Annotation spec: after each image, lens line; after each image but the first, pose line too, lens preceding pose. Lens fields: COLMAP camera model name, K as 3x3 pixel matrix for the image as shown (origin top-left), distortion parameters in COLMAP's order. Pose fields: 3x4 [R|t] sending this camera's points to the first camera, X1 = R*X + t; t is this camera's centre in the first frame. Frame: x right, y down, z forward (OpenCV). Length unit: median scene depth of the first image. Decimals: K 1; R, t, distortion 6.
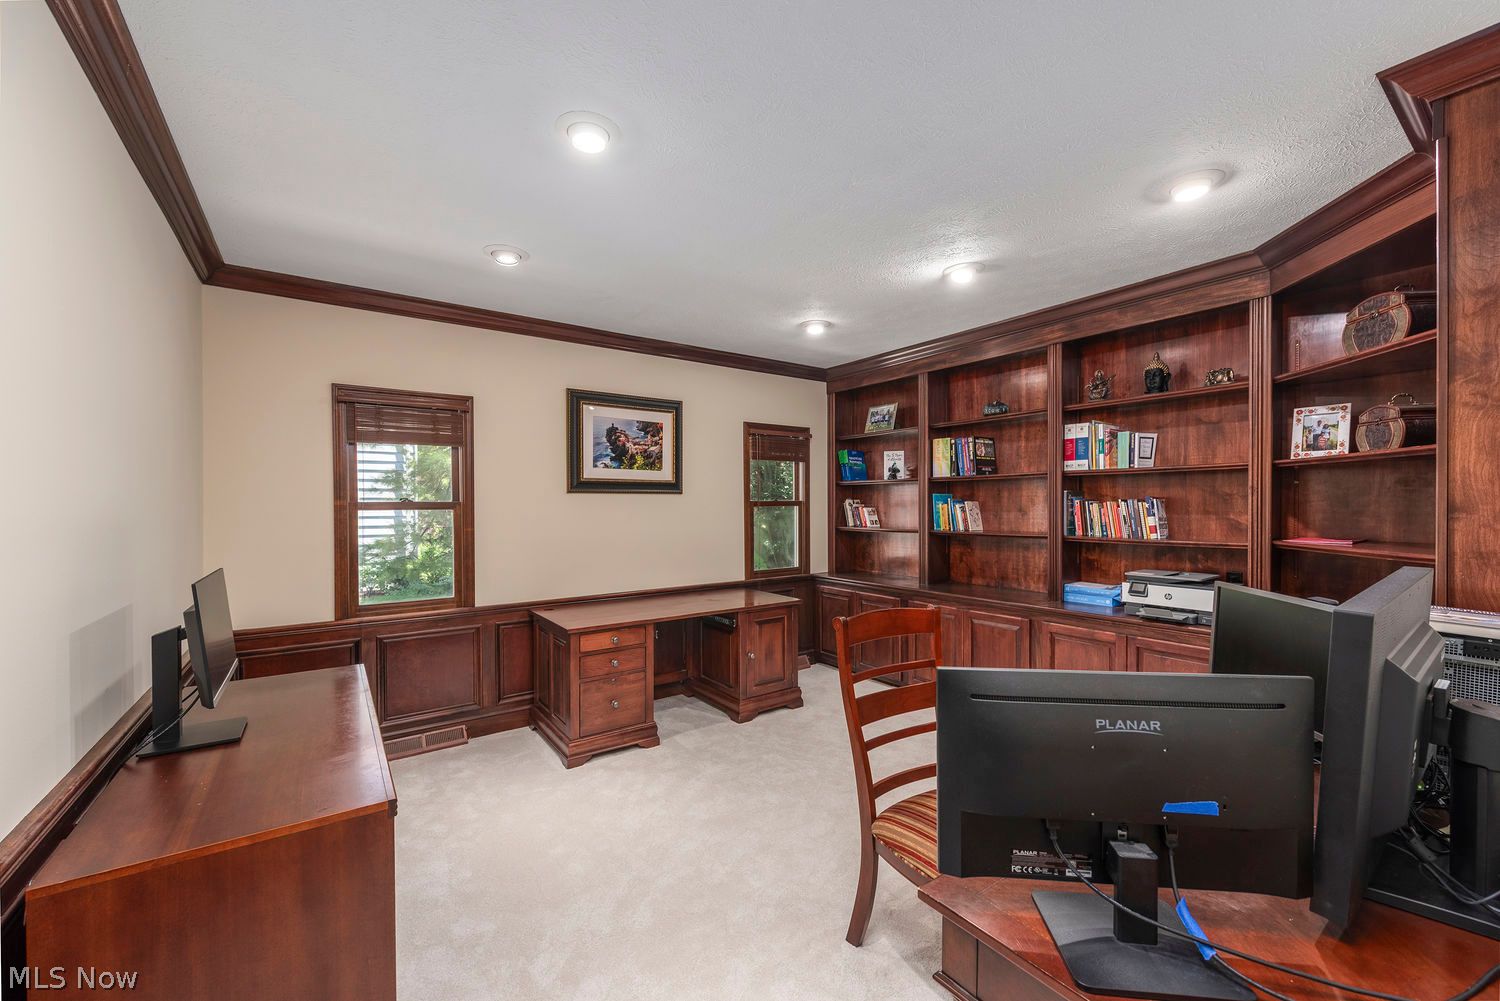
lens RADIAL K [[595.9, 0, 750.0], [0, 595.9, 509.5], [0, 0, 1]] dist [0.009479, -0.003473]
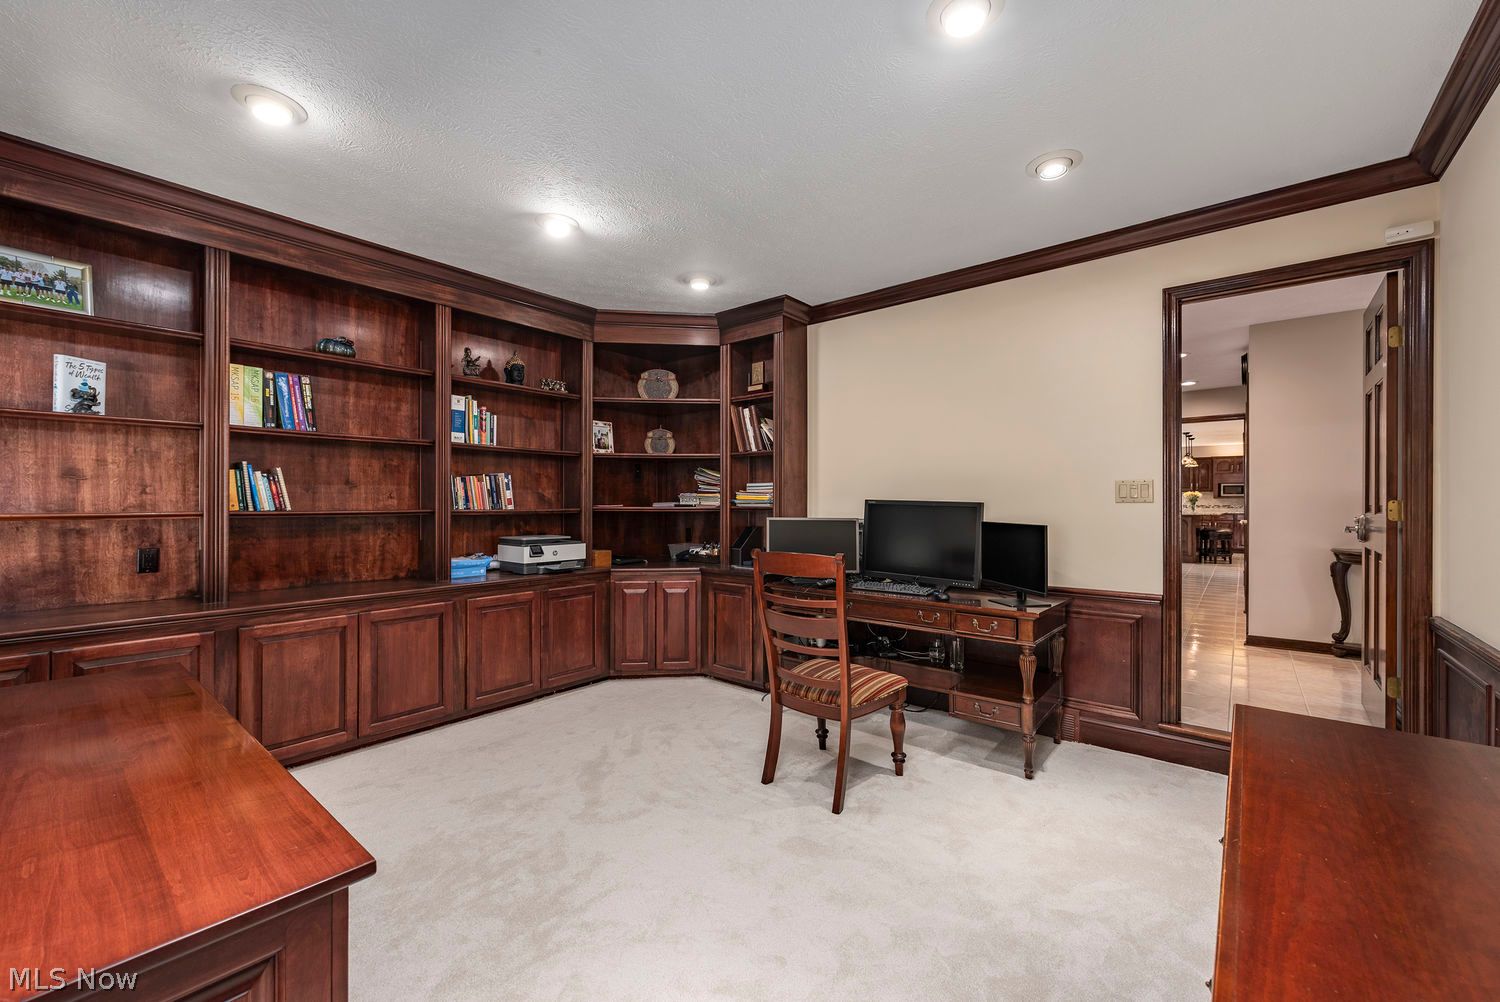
lens RADIAL K [[595.9, 0, 749.9], [0, 595.9, 500.4], [0, 0, 1]] dist [0.009479, -0.003473]
pose [[-0.262590, 0.007546, 0.964878, -0.522463], [0.007552, 0.999955, -0.005765, 0.038414], [-0.964878, 0.005773, -0.262635, 0.789420]]
